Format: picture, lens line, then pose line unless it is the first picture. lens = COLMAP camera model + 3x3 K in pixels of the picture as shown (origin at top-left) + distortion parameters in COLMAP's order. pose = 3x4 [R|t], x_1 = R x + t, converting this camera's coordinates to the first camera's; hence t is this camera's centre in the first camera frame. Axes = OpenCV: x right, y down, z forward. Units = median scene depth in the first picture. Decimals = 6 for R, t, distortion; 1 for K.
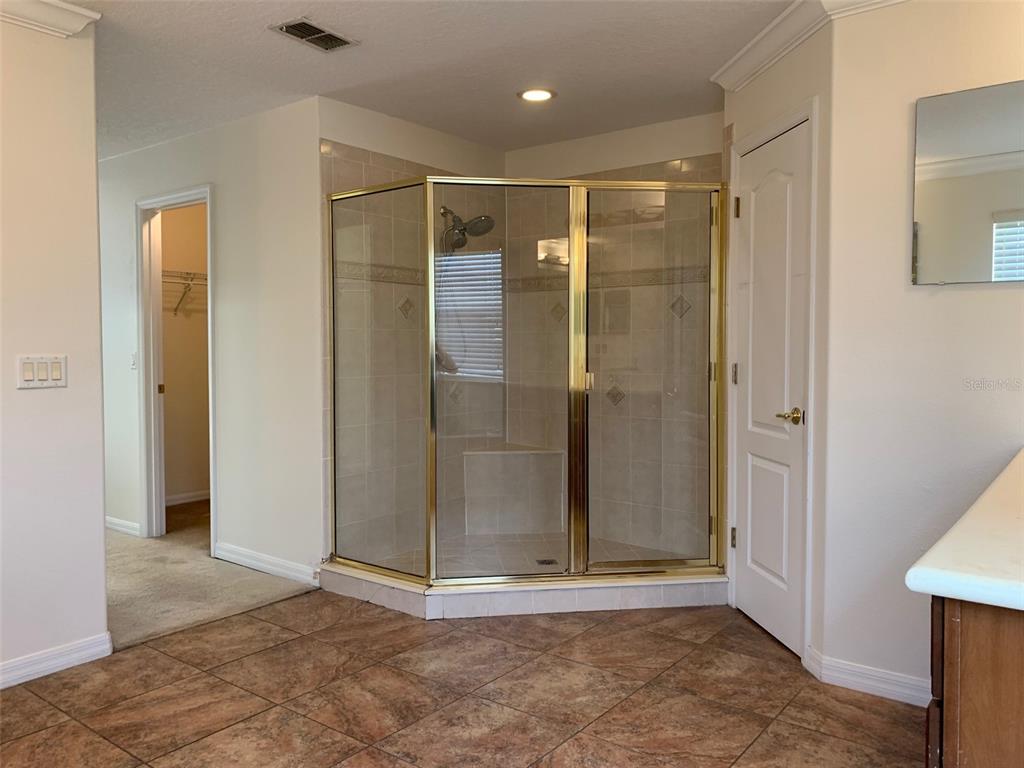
lens RADIAL K [[788.3, 0, 512.7], [0, 788.3, 385.0], [0, 0, 1]] dist [0.050457, -0.051120]
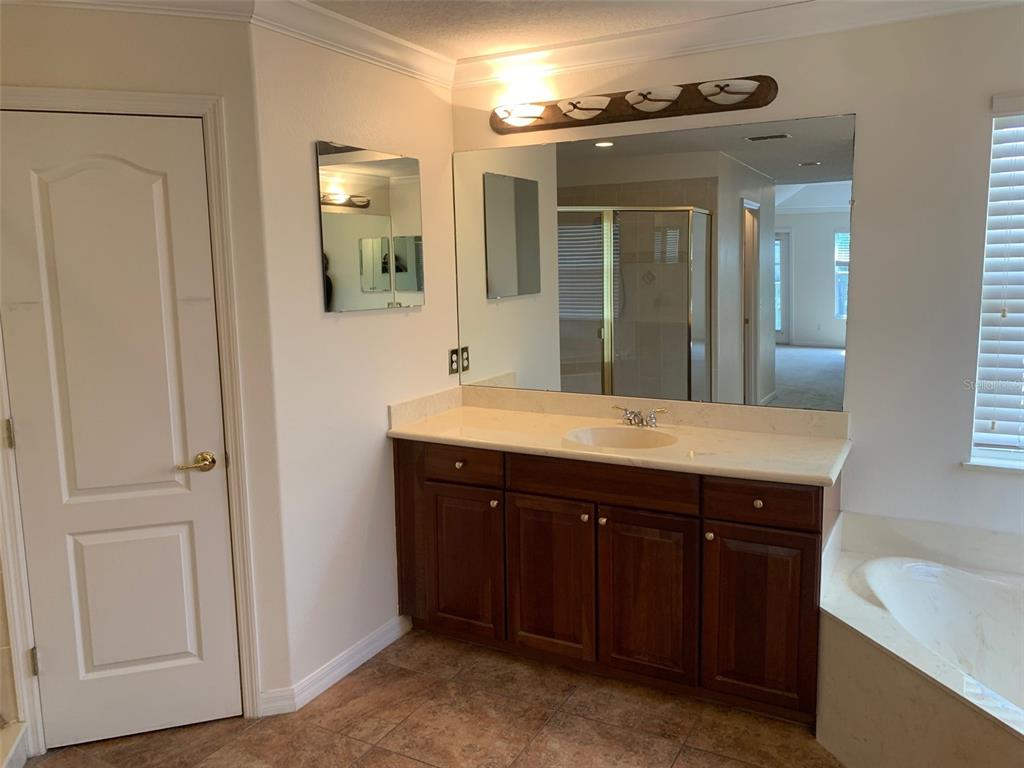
lens RADIAL K [[788.3, 0, 514.3], [0, 788.3, 380.2], [0, 0, 1]] dist [0.050457, -0.051120]
pose [[-0.169036, -0.137404, 0.975985, -0.577526], [0.066269, 0.986409, 0.150349, -0.168026], [-0.983379, 0.090092, -0.157633, 0.860836]]
